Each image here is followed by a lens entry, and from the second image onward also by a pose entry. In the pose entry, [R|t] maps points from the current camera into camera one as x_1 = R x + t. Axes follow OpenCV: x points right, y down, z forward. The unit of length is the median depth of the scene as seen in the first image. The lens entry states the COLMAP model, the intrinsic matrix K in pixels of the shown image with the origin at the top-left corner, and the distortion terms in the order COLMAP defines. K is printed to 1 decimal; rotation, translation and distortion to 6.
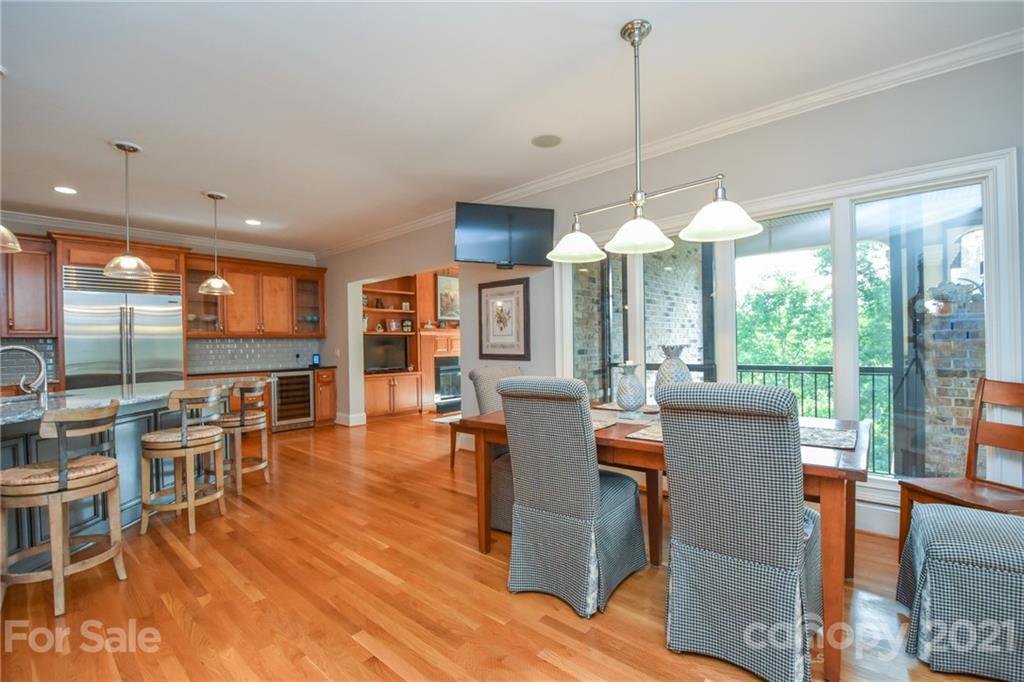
lens RADIAL K [[446.8, 0, 512.0], [0, 446.8, 341.0], [0, 0, 1]] dist [0.002016, -0.018069]
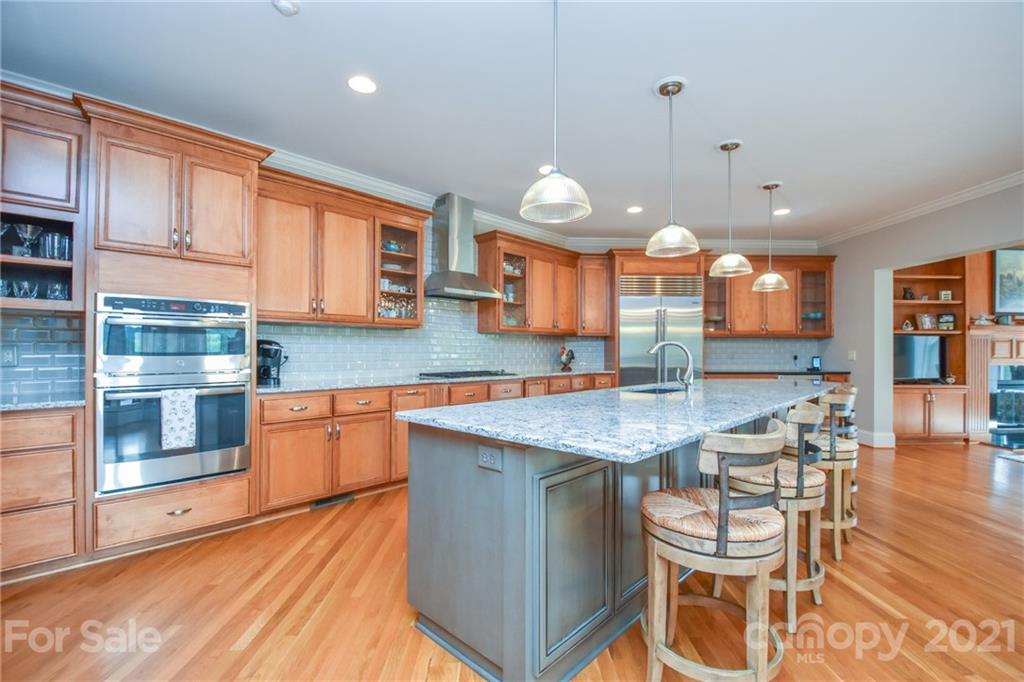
lens RADIAL K [[446.8, 0, 512.0], [0, 446.8, 341.0], [0, 0, 1]] dist [0.002016, -0.018069]
pose [[0.666930, 0.008889, -0.745067, -0.190931], [-0.010927, 0.999938, 0.002149, 0.004034], [0.745040, 0.006709, 0.666986, -0.021729]]
